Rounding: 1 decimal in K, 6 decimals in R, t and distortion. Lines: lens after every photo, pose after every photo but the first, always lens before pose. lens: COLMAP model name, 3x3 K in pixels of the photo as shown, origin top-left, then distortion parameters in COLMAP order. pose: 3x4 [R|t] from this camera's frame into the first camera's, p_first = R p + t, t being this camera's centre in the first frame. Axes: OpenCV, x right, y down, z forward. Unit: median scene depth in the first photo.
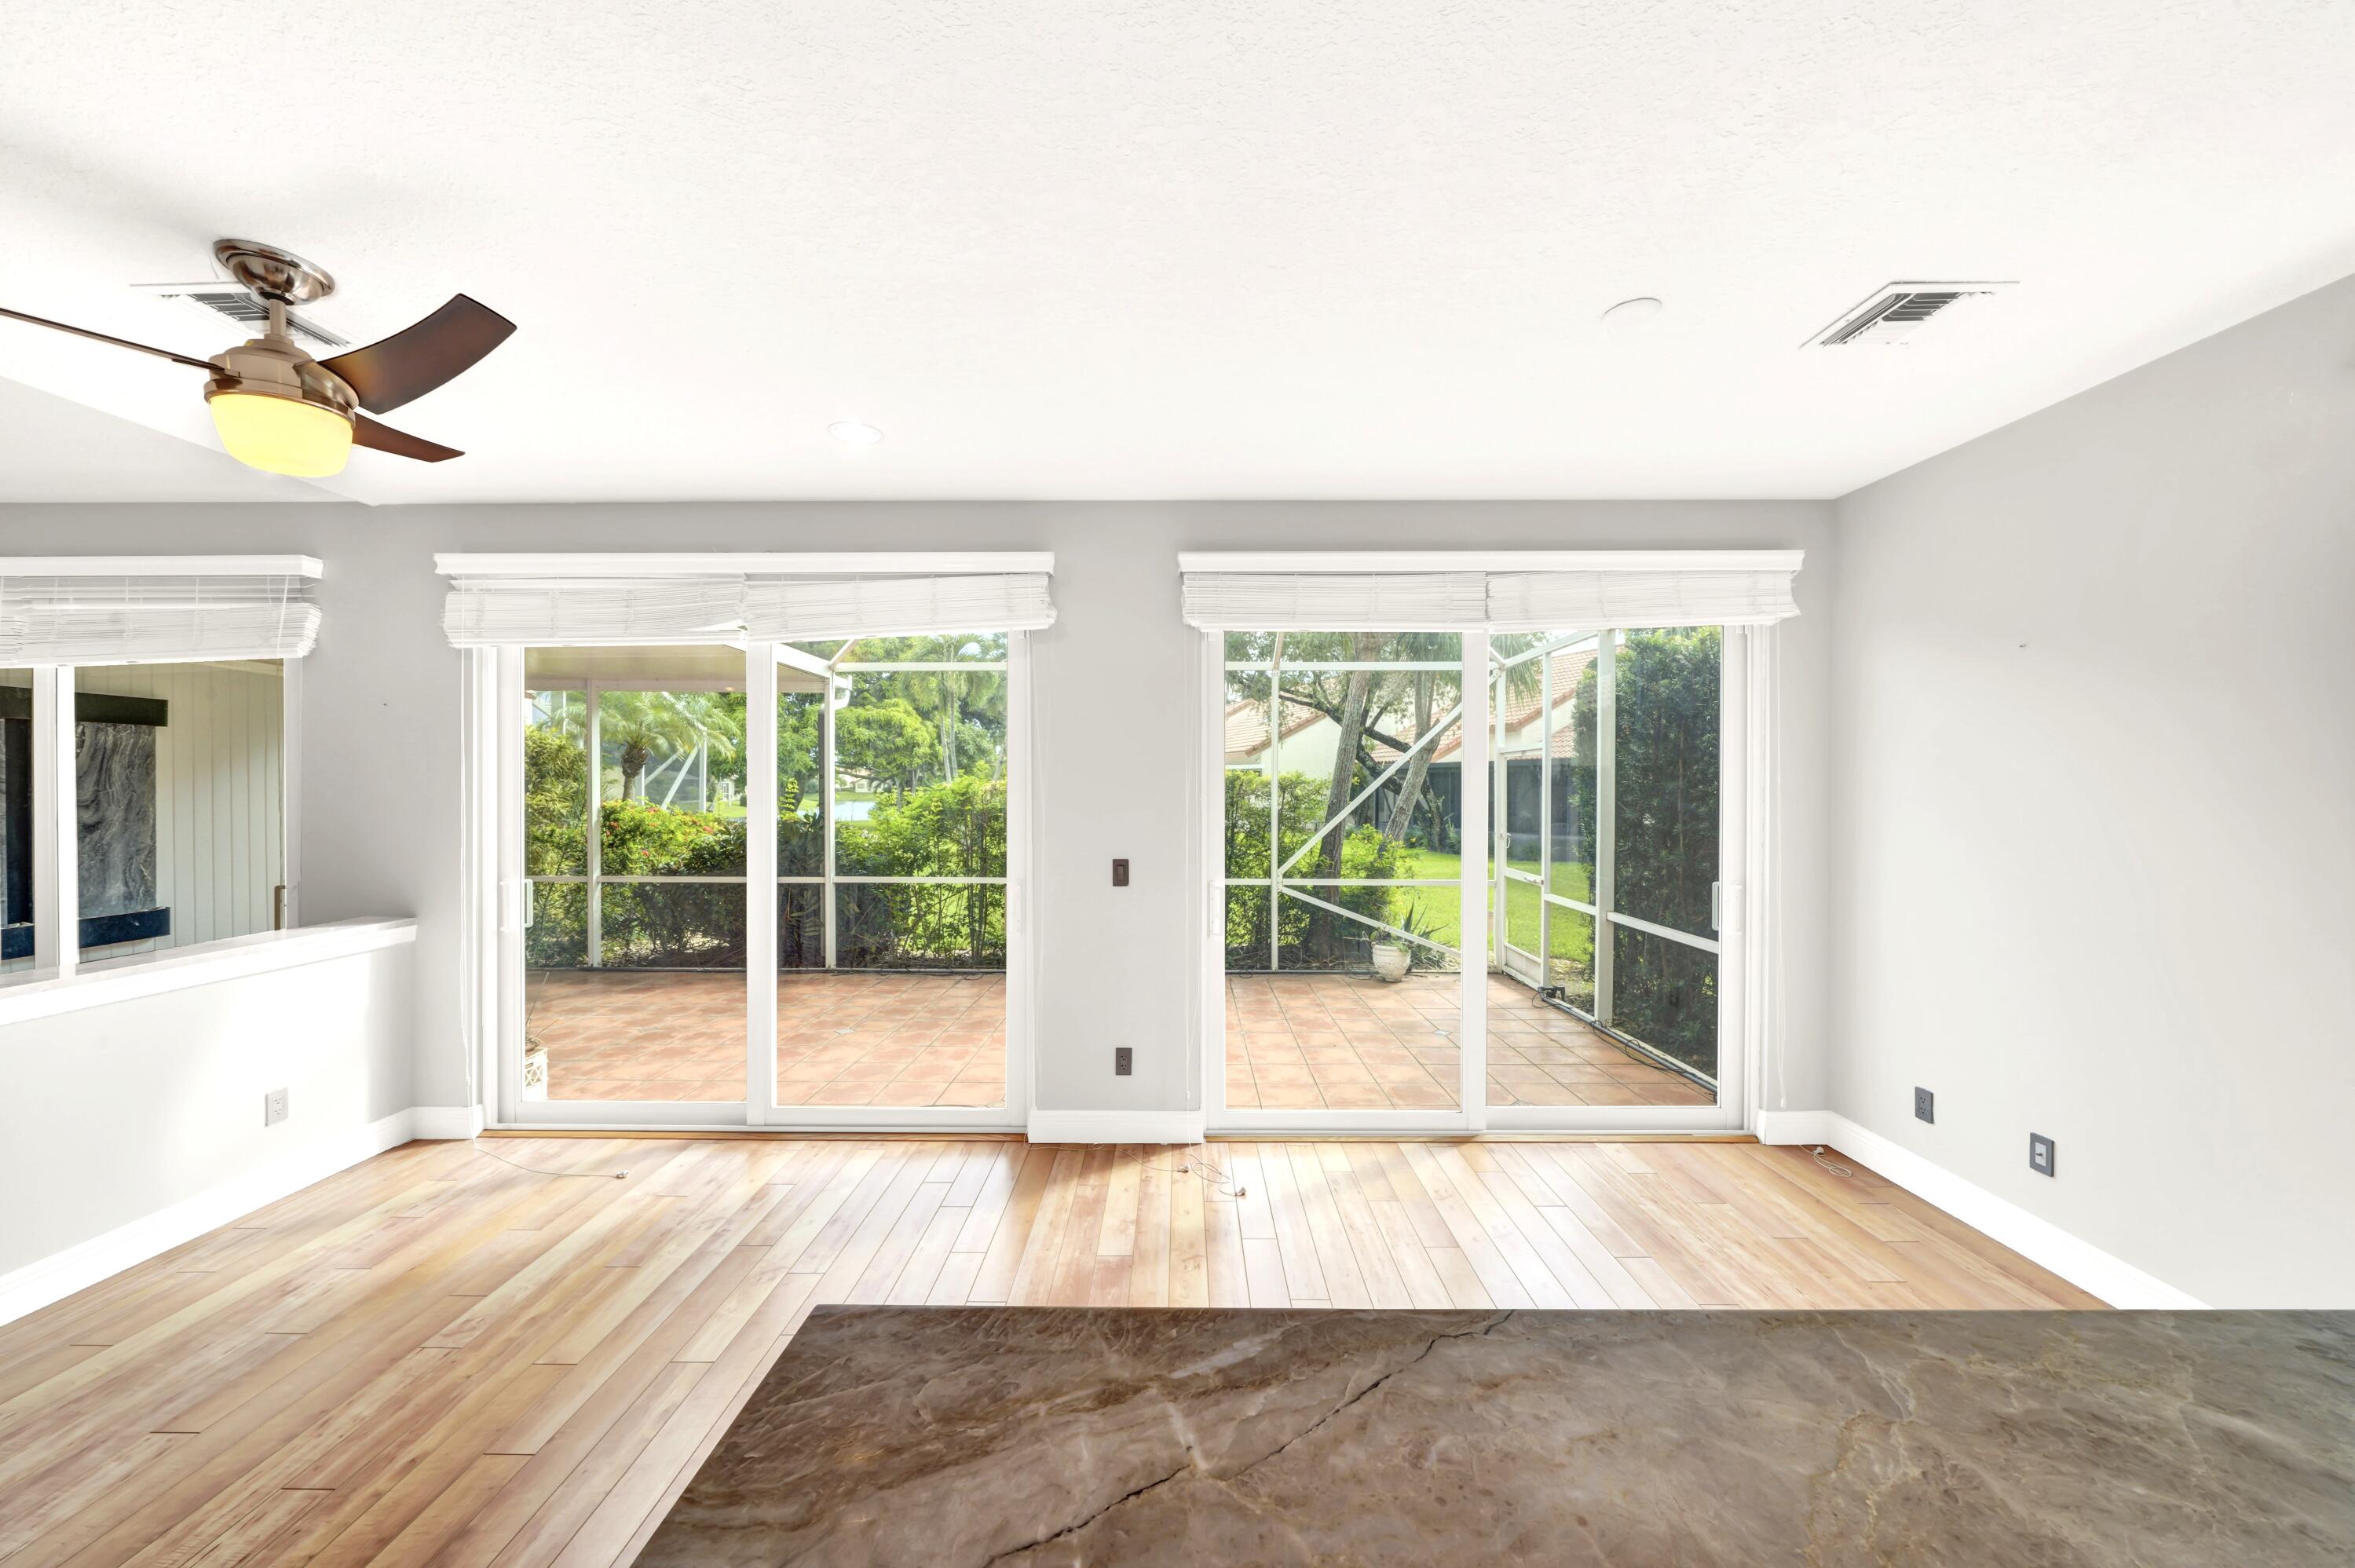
lens RADIAL K [[833.3, 0, 1167.5], [0, 833.3, 796.8], [0, 0, 1]] dist [-0.001865, -0.000221]
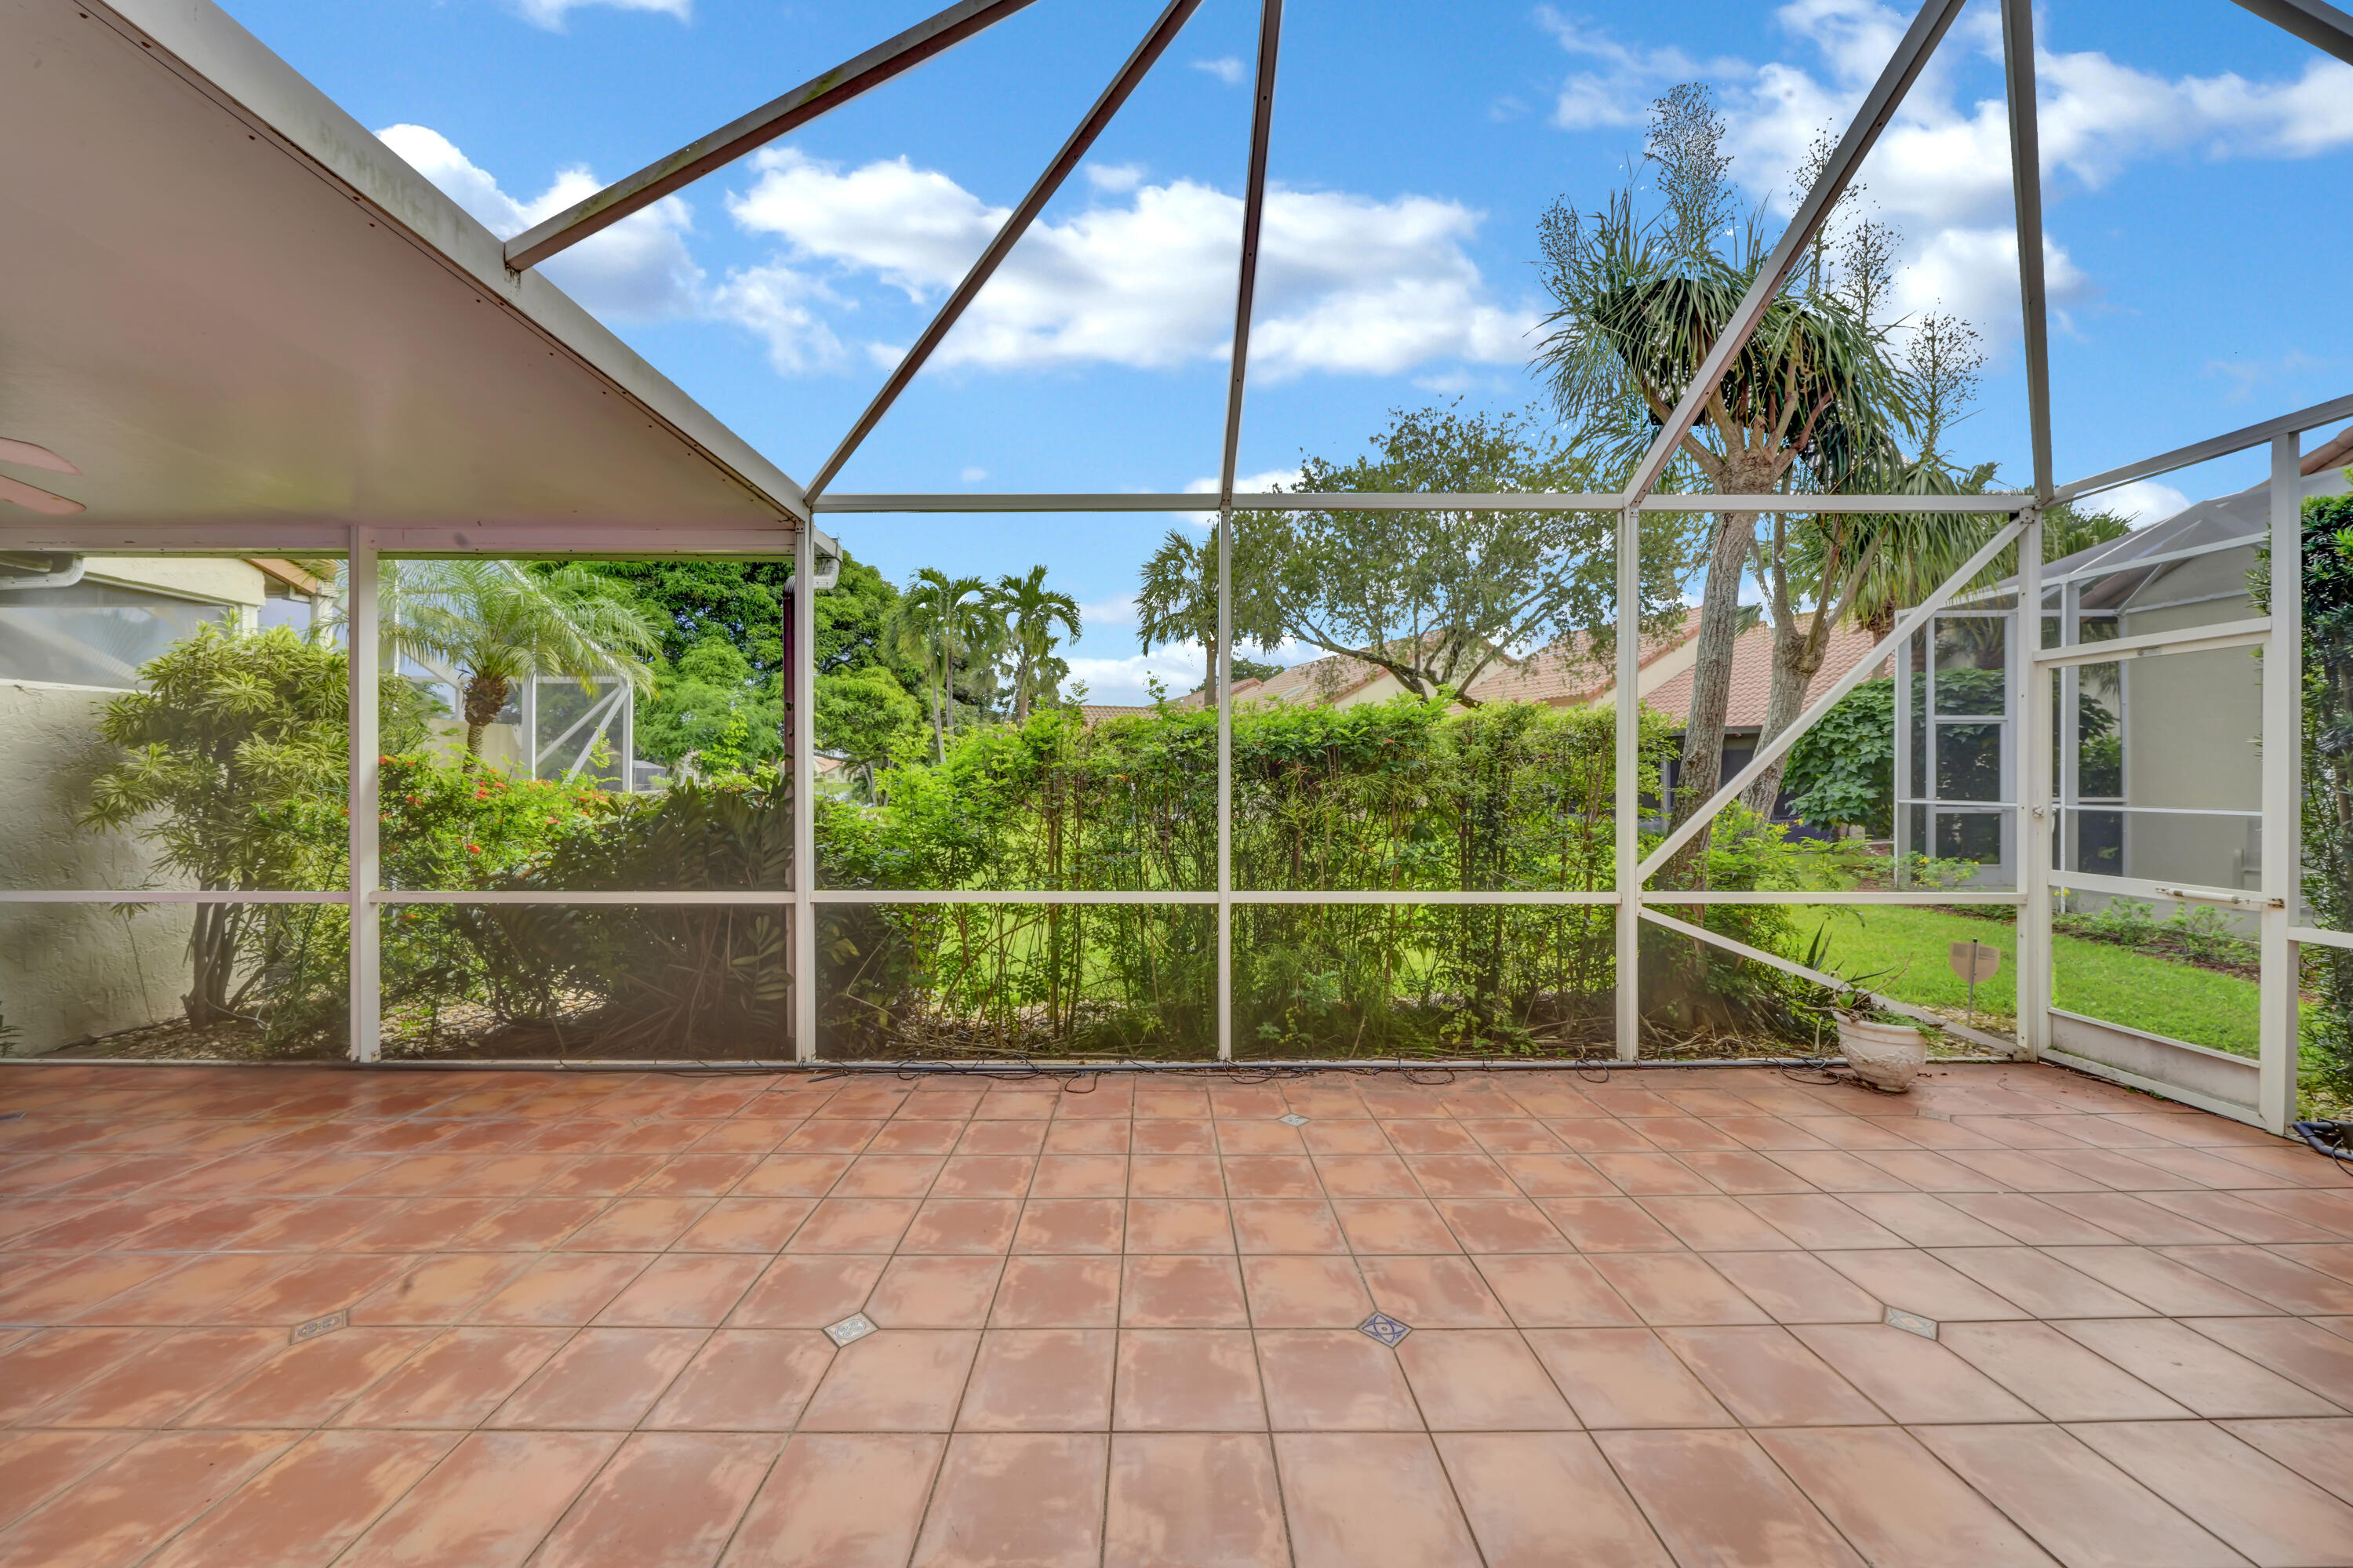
lens RADIAL K [[832.7, 0, 1158.4], [0, 832.7, 771.9], [0, 0, 1]] dist [-0.001865, -0.000221]
pose [[0.999734, 0.000807, 0.023055, -0.182598], [-0.000431, 0.999867, -0.016326, 0.026203], [-0.023065, 0.016312, 0.999601, 0.439875]]
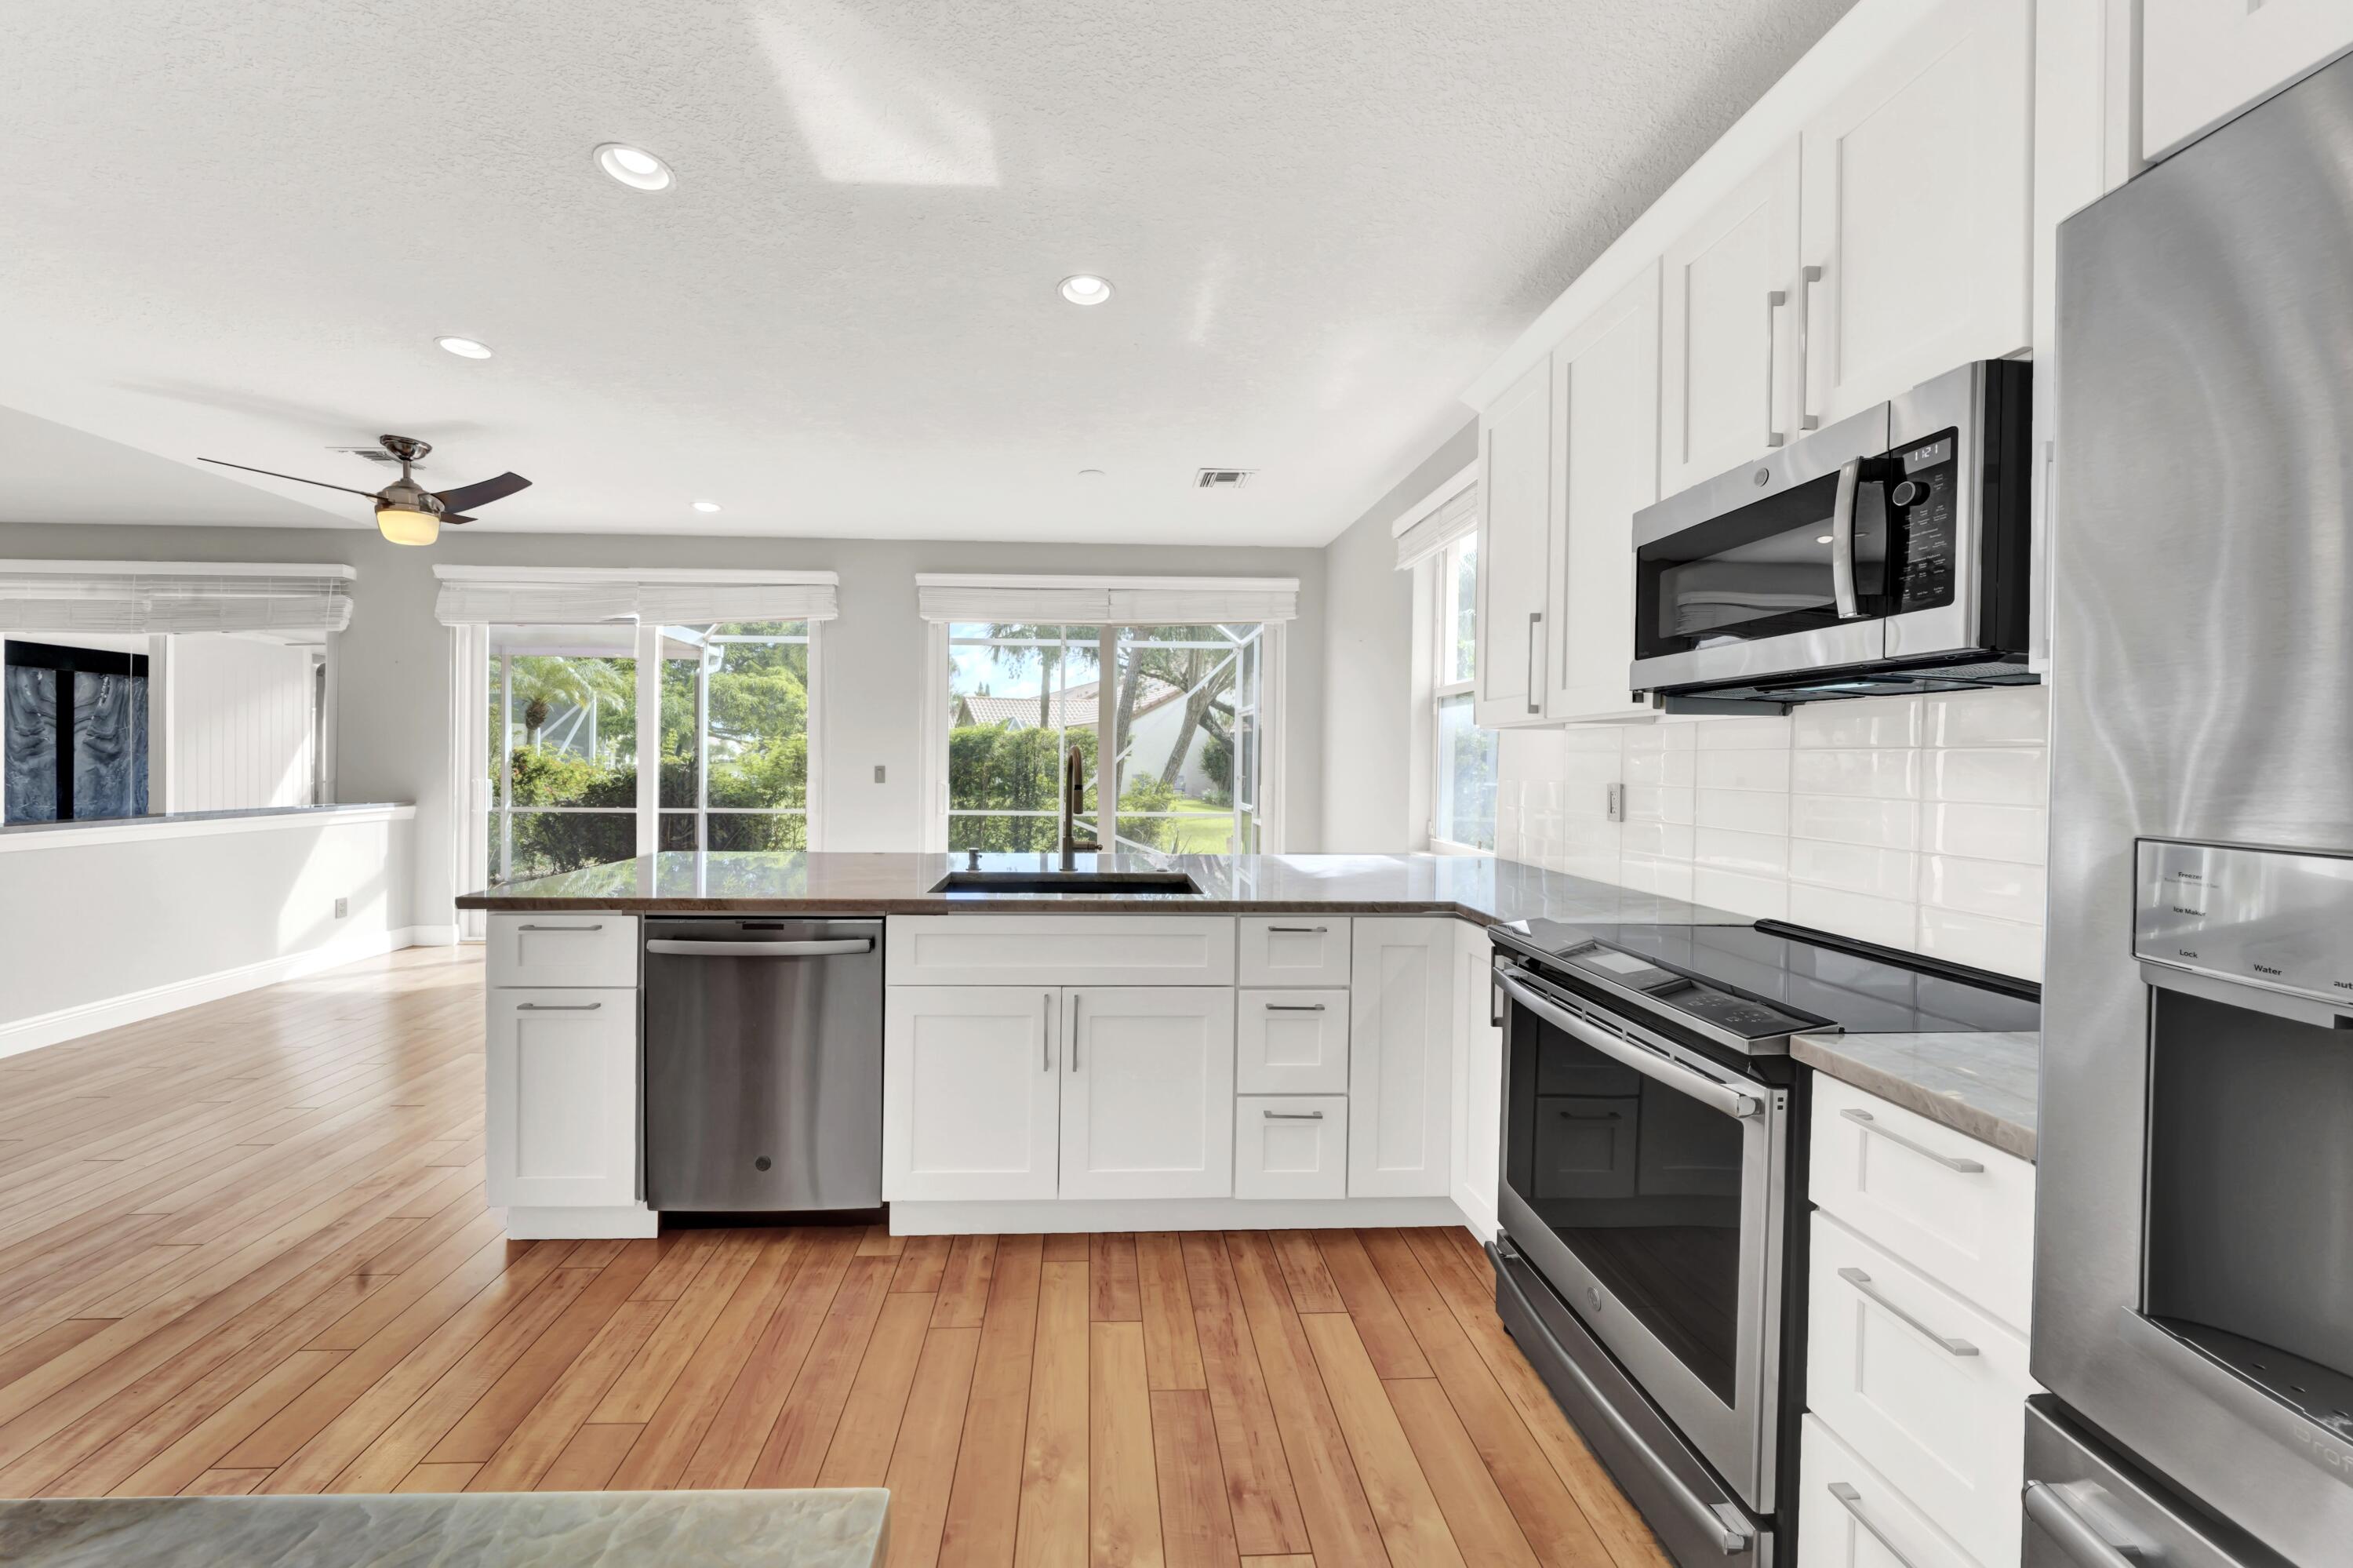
lens RADIAL K [[832.7, 0, 1105.4], [0, 832.7, 763.6], [0, 0, 1]] dist [-0.001865, -0.000221]
pose [[0.998679, 0.006675, 0.050943, 0.127820], [-0.006301, 0.999952, -0.007493, 0.035224], [-0.050991, 0.007162, 0.998673, -0.264453]]
